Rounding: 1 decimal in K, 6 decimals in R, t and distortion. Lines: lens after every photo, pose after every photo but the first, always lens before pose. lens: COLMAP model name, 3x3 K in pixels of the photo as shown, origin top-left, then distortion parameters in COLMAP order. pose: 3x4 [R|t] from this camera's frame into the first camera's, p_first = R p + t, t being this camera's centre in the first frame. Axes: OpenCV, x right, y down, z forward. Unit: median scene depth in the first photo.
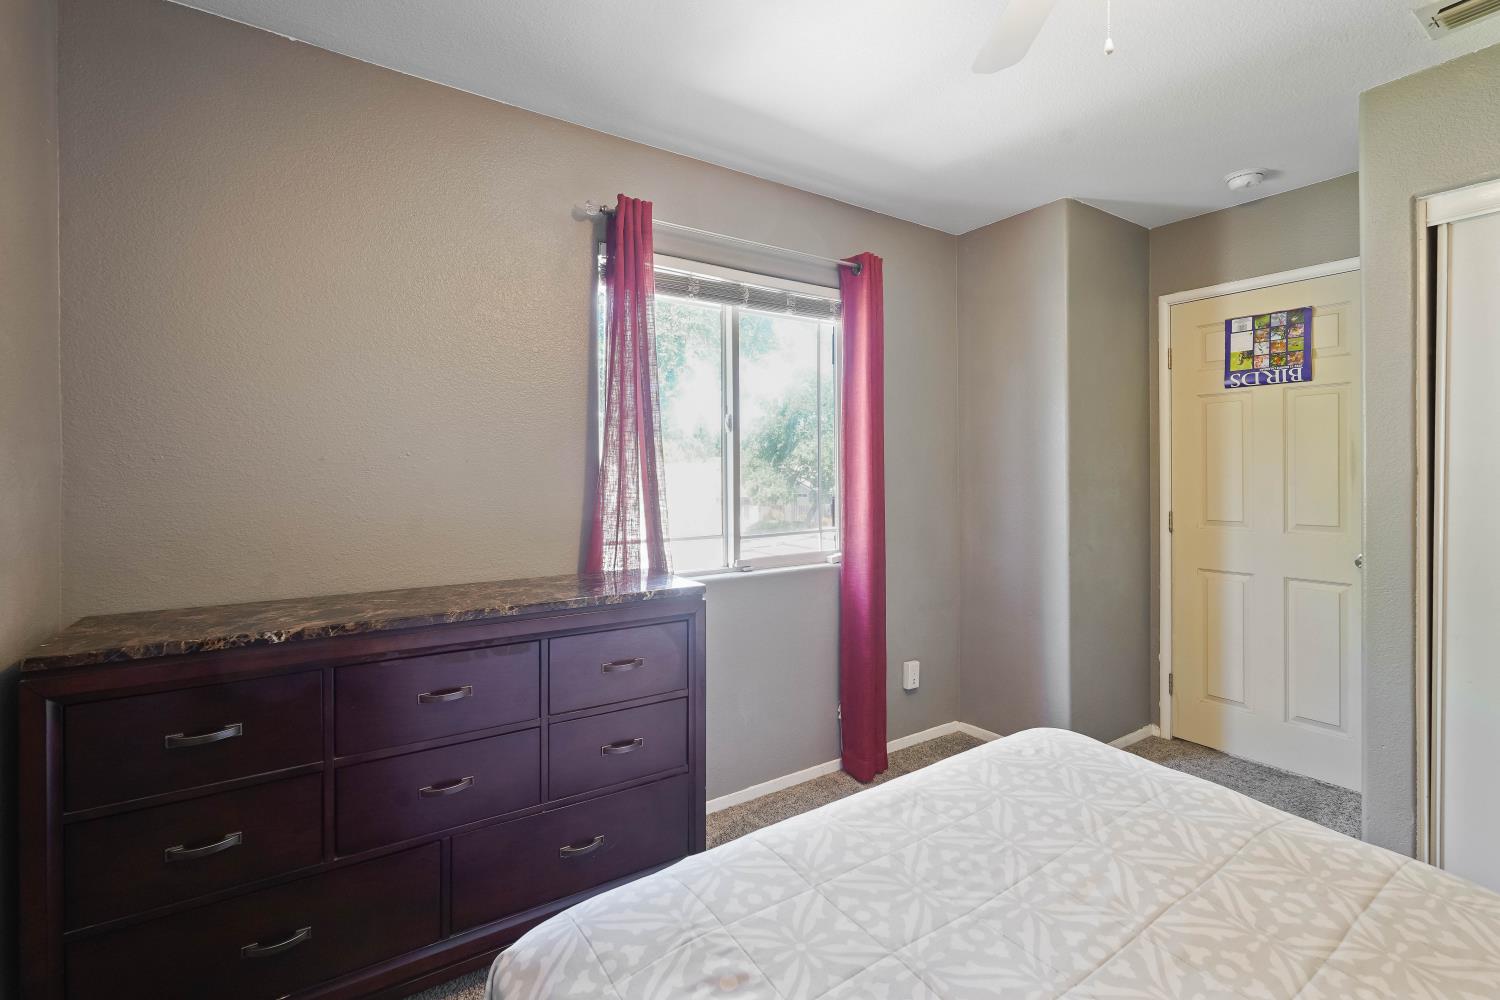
lens RADIAL K [[677.0, 0, 750.0], [0, 677.0, 470.2], [0, 0, 1]] dist [-0.001350, 0.001561]
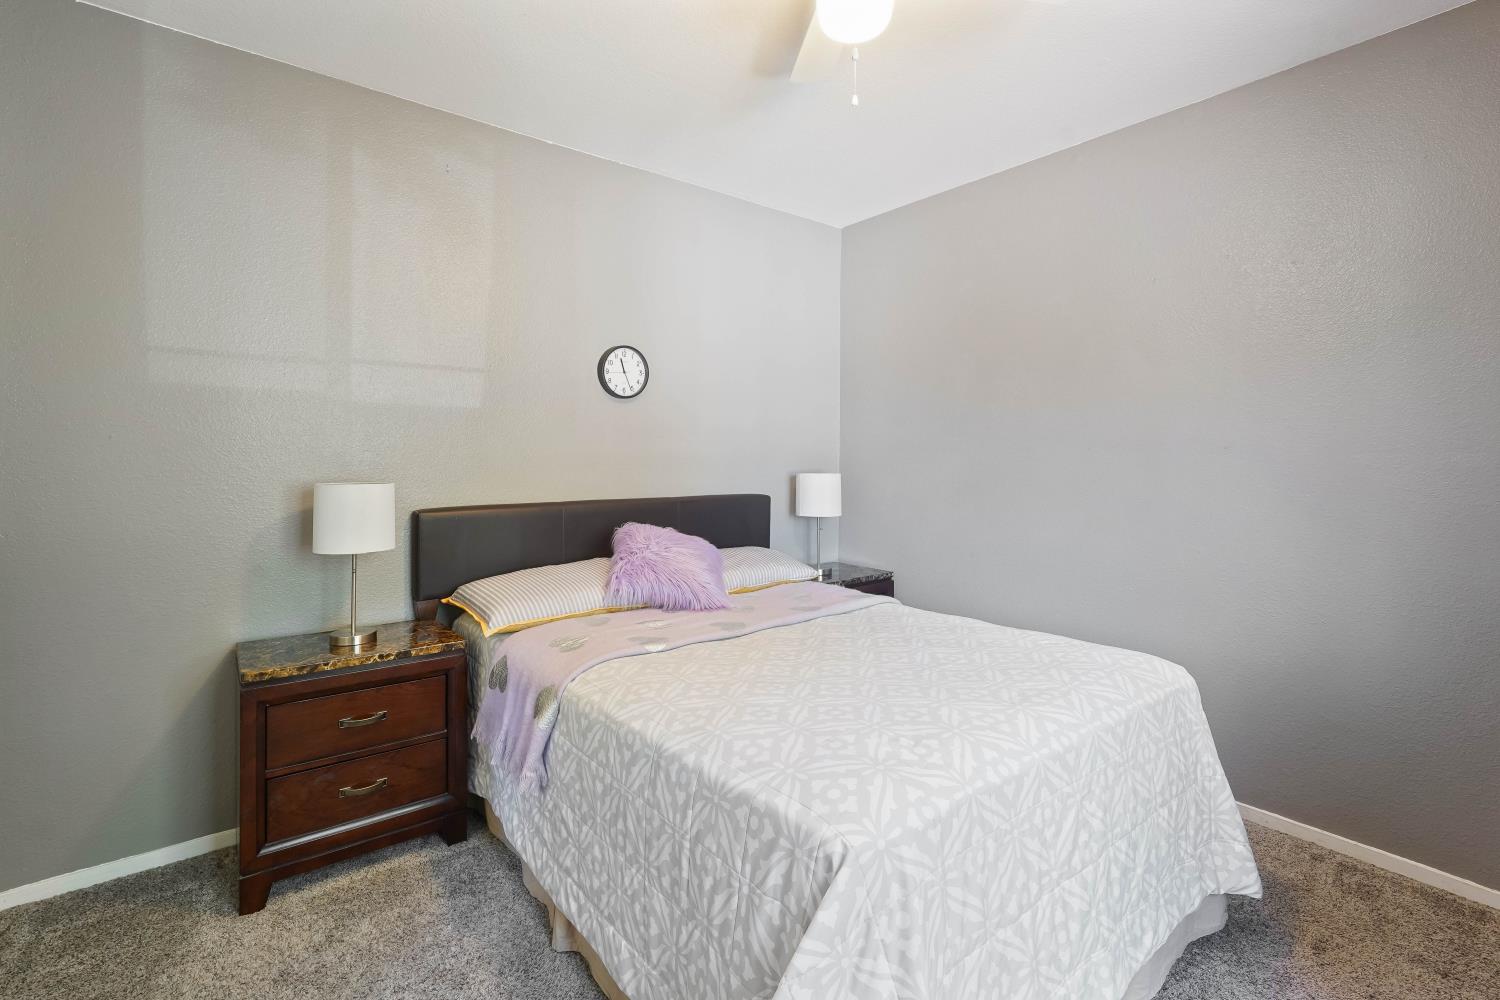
lens RADIAL K [[677.0, 0, 733.2], [0, 677.0, 454.2], [0, 0, 1]] dist [-0.001350, 0.001561]
pose [[-0.998683, -0.003196, -0.051206, 0.347074], [-0.003280, 0.999993, 0.001568, 0.028674], [0.051201, 0.001734, -0.998687, 0.946773]]
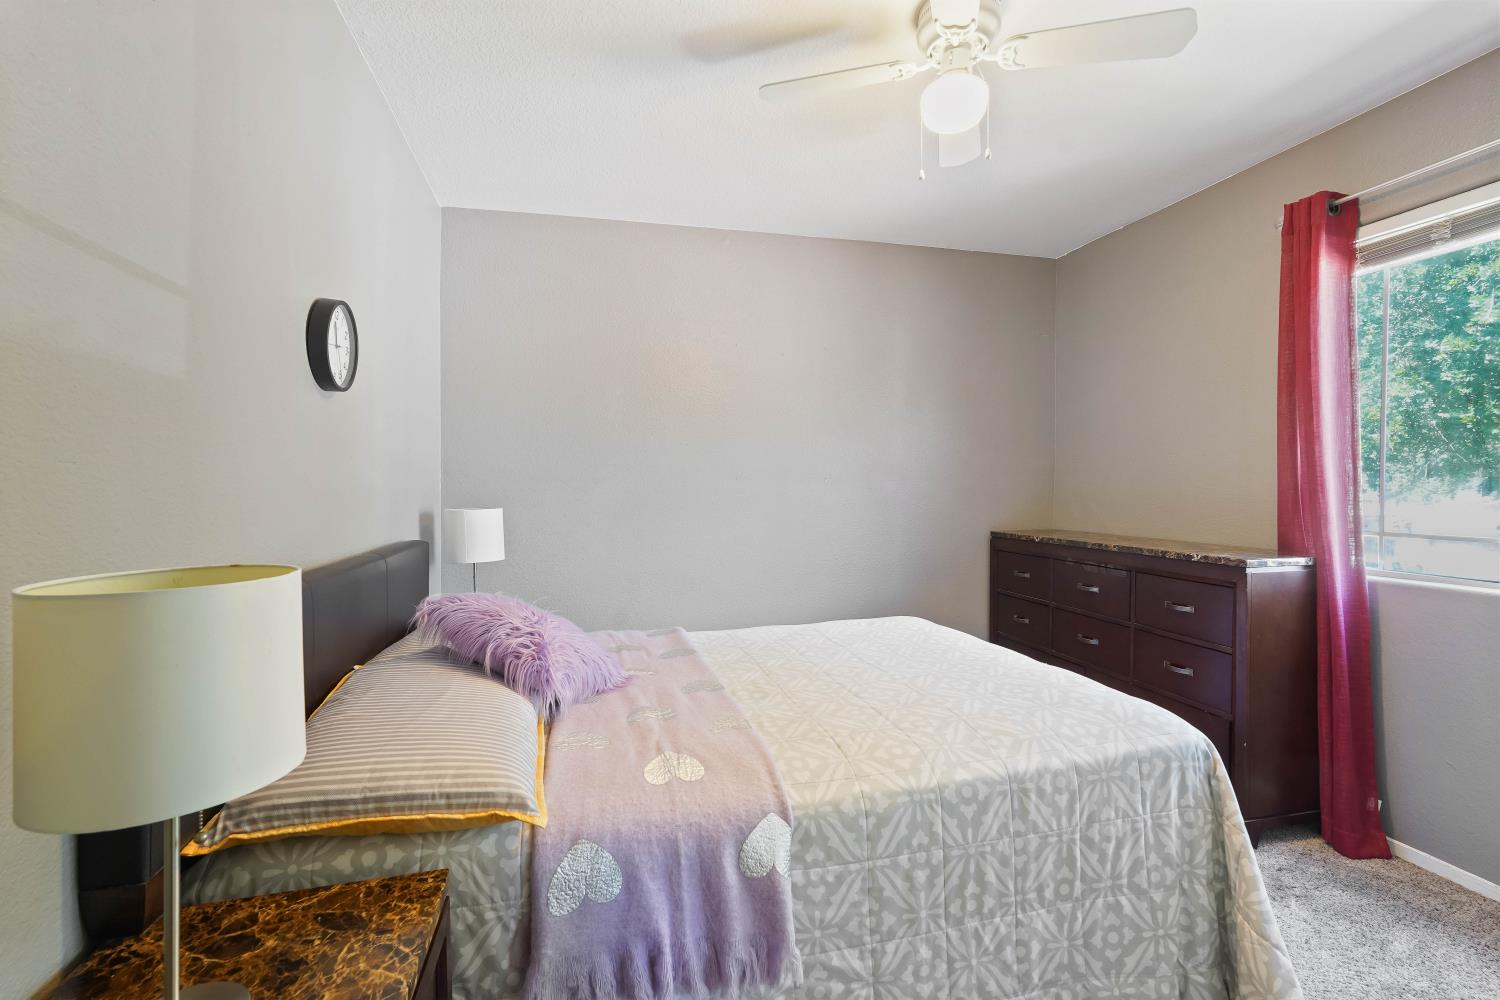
lens RADIAL K [[677.0, 0, 744.2], [0, 677.0, 493.9], [0, 0, 1]] dist [-0.001350, 0.001561]
pose [[-0.360691, 0.011659, -0.932612, 0.894741], [0.006435, 0.999929, 0.010012, 0.032263], [0.932663, -0.002391, -0.360741, 0.453277]]
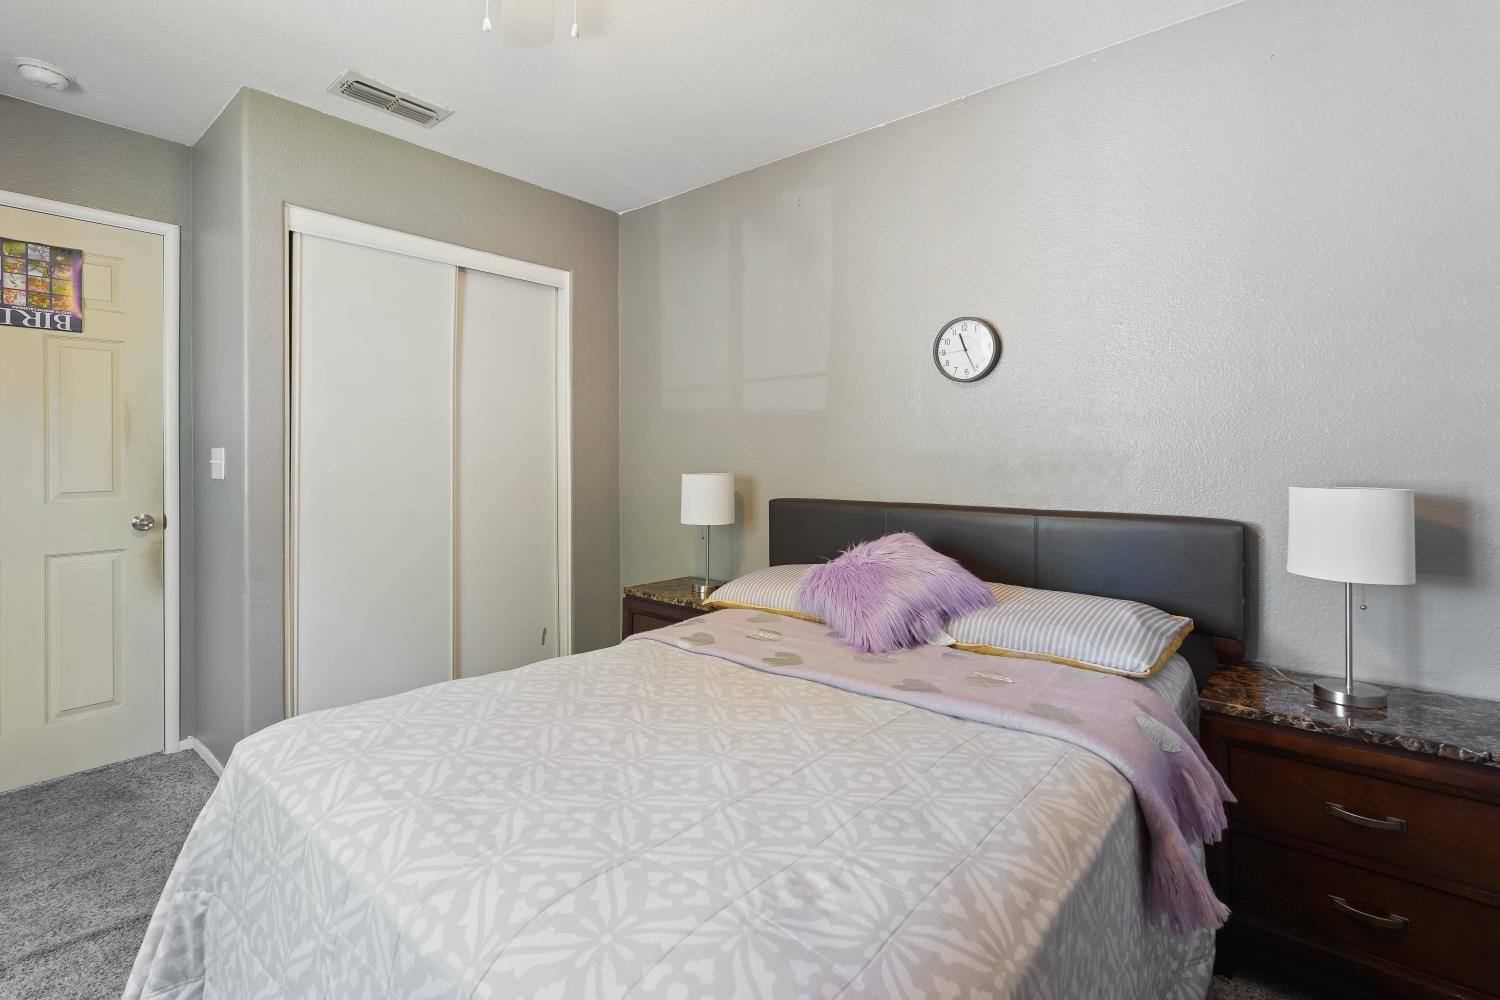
lens RADIAL K [[677.0, 0, 741.1], [0, 677.0, 449.1], [0, 0, 1]] dist [-0.001350, 0.001561]
pose [[-0.267030, 0.006762, 0.963665, -0.280130], [0.003396, 0.999976, -0.006076, 0.032693], [-0.963682, 0.001650, -0.267046, 0.390184]]
